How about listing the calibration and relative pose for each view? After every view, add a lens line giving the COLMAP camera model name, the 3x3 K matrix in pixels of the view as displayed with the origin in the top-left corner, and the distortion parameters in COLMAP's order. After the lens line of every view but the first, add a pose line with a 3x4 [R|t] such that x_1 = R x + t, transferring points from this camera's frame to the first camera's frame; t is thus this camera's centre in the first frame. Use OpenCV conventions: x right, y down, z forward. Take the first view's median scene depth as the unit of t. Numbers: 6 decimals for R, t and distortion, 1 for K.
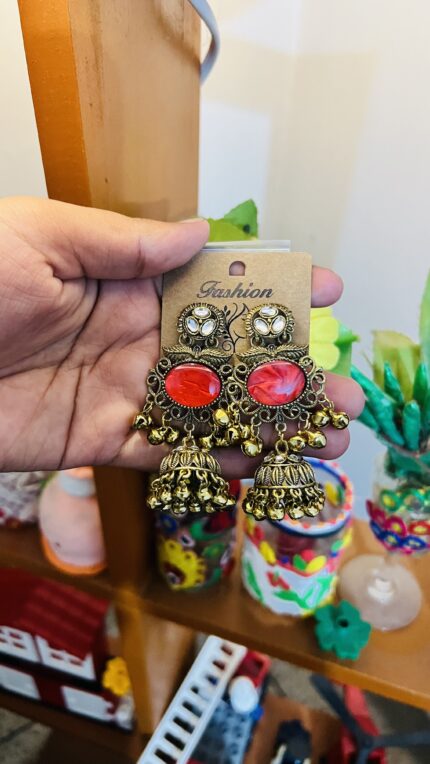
lens RADIAL K [[607.7, 0, 210.6], [0, 607.7, 380.9], [0, 0, 1]] dist [0.000102, 0.005292]
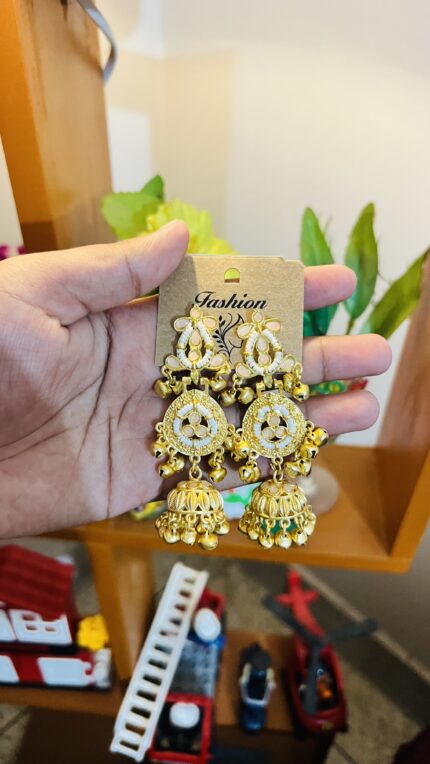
lens RADIAL K [[607.7, 0, 218.3], [0, 607.7, 380.1], [0, 0, 1]] dist [0.000102, 0.005292]
pose [[0.973526, -0.153899, 0.169001, -0.045885], [0.156158, 0.987732, -0.000075, 0.072383], [-0.166916, 0.026464, 0.985616, -0.127674]]
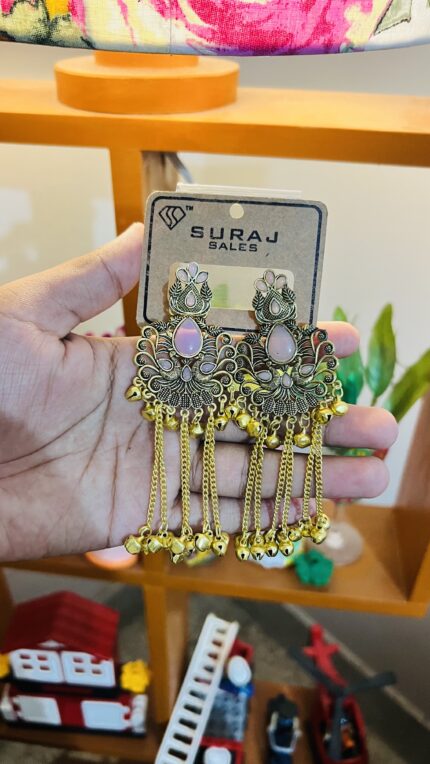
lens RADIAL K [[607.7, 0, 215.3], [0, 607.7, 378.8], [0, 0, 1]] dist [0.000102, 0.005292]
pose [[0.978271, -0.122057, 0.167597, -0.125342], [0.141182, 0.984146, -0.107349, 0.061564], [-0.151837, 0.128678, 0.979994, -0.268700]]
